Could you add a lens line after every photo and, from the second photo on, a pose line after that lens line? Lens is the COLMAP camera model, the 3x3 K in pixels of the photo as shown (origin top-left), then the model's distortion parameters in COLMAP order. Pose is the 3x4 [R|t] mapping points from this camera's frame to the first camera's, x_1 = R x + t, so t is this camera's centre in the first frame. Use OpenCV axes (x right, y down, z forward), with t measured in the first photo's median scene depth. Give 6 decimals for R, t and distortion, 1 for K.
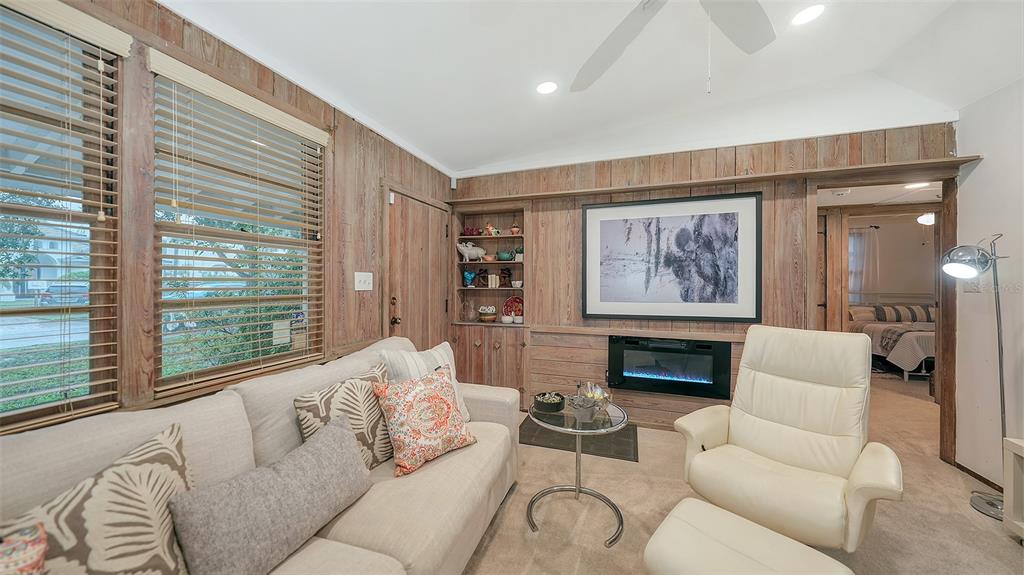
lens RADIAL K [[356.8, 0, 494.1], [0, 356.8, 279.0], [0, 0, 1]] dist [-0.001451, -0.000212]
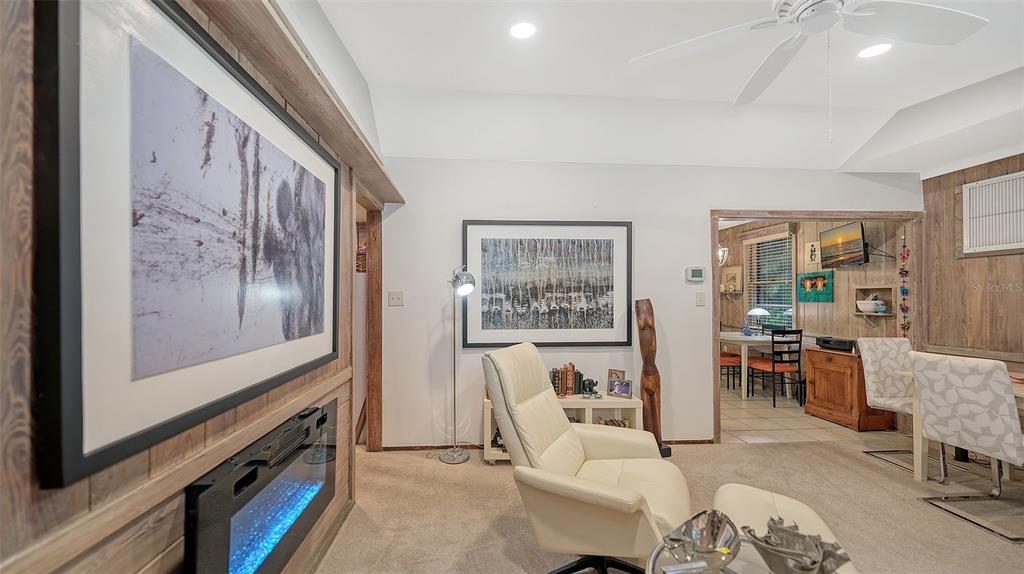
lens RADIAL K [[383.8, 0, 508.3], [0, 383.8, 295.1], [0, 0, 1]] dist [0.001266, 0.000000]
pose [[-0.435494, 0.005162, 0.900177, -0.064516], [-0.009998, 0.999894, -0.010571, 0.008046], [-0.900136, -0.013604, -0.435397, 0.989330]]
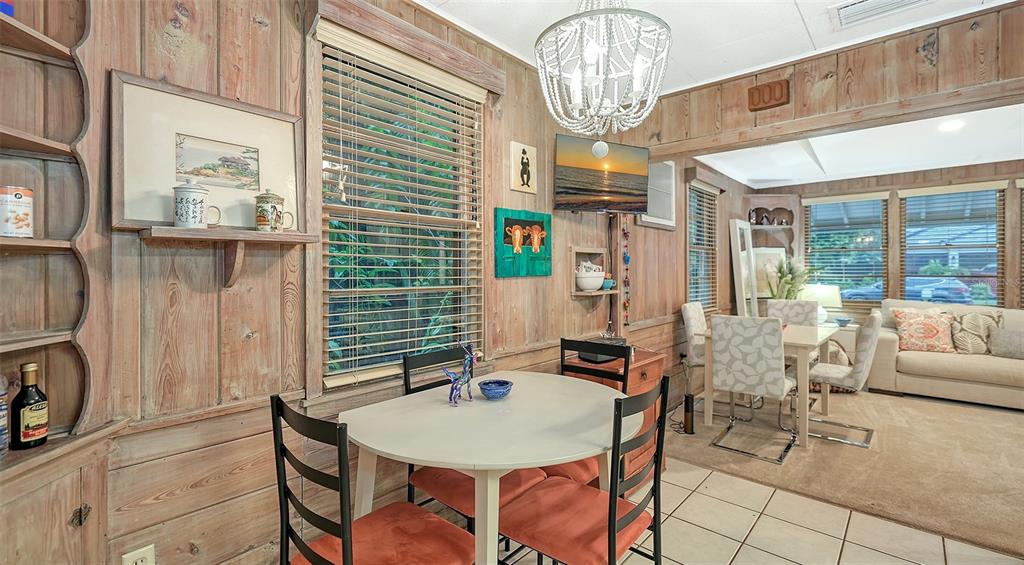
lens RADIAL K [[443.0, 0, 514.0], [0, 443.0, 277.6], [0, 0, 1]] dist [0.003242, 0.000249]
pose [[-0.371340, 0.017514, -0.928332, 1.646030], [0.011932, 0.999830, 0.014090, -0.002823], [0.928420, -0.005845, -0.371486, -0.588726]]
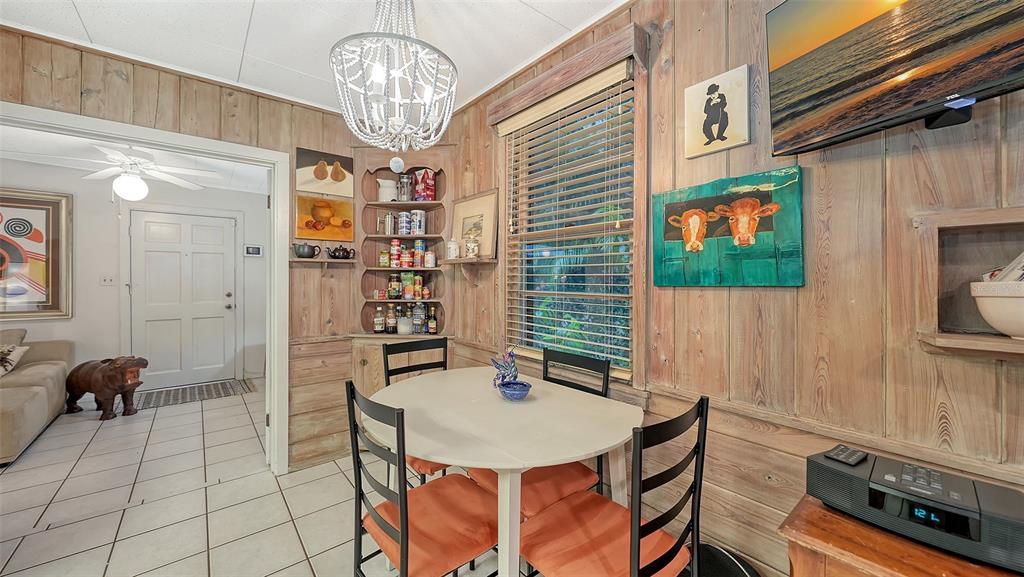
lens RADIAL K [[376.3, 0, 494.1], [0, 376.3, 280.6], [0, 0, 1]] dist [-0.001111, -0.000113]
pose [[-0.851025, -0.003044, 0.525117, 0.828233], [-0.006949, 0.999961, -0.005467, 0.004470], [-0.525080, -0.008301, -0.851013, -0.360159]]
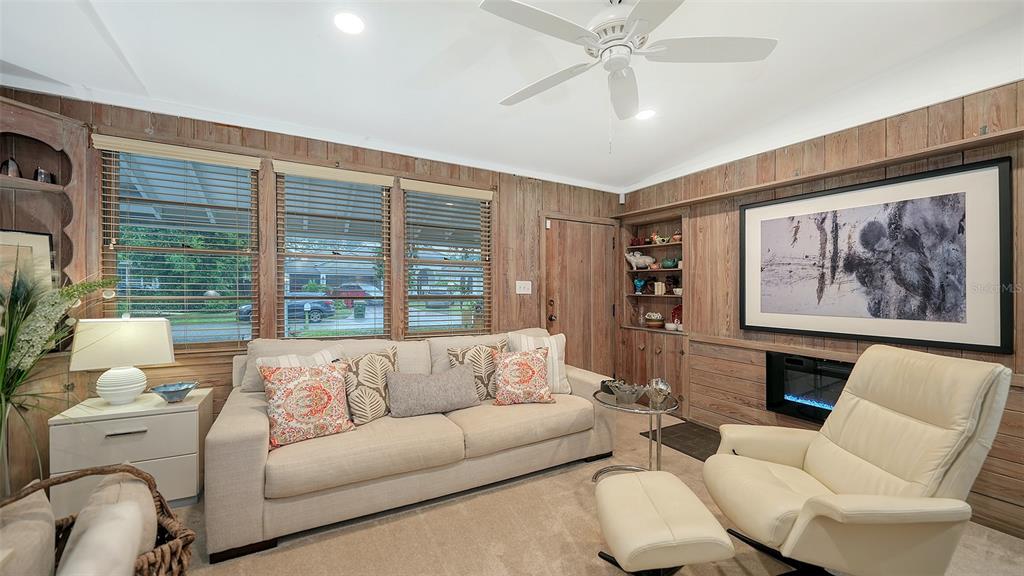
lens RADIAL K [[373.2, 0, 494.0], [0, 373.2, 292.9], [0, 0, 1]] dist [-0.001831, -0.000400]
pose [[0.740284, 0.017254, -0.672073, 0.457631], [-0.005121, 0.999786, 0.020026, -0.000221], [0.672275, -0.011383, 0.740214, -0.142624]]
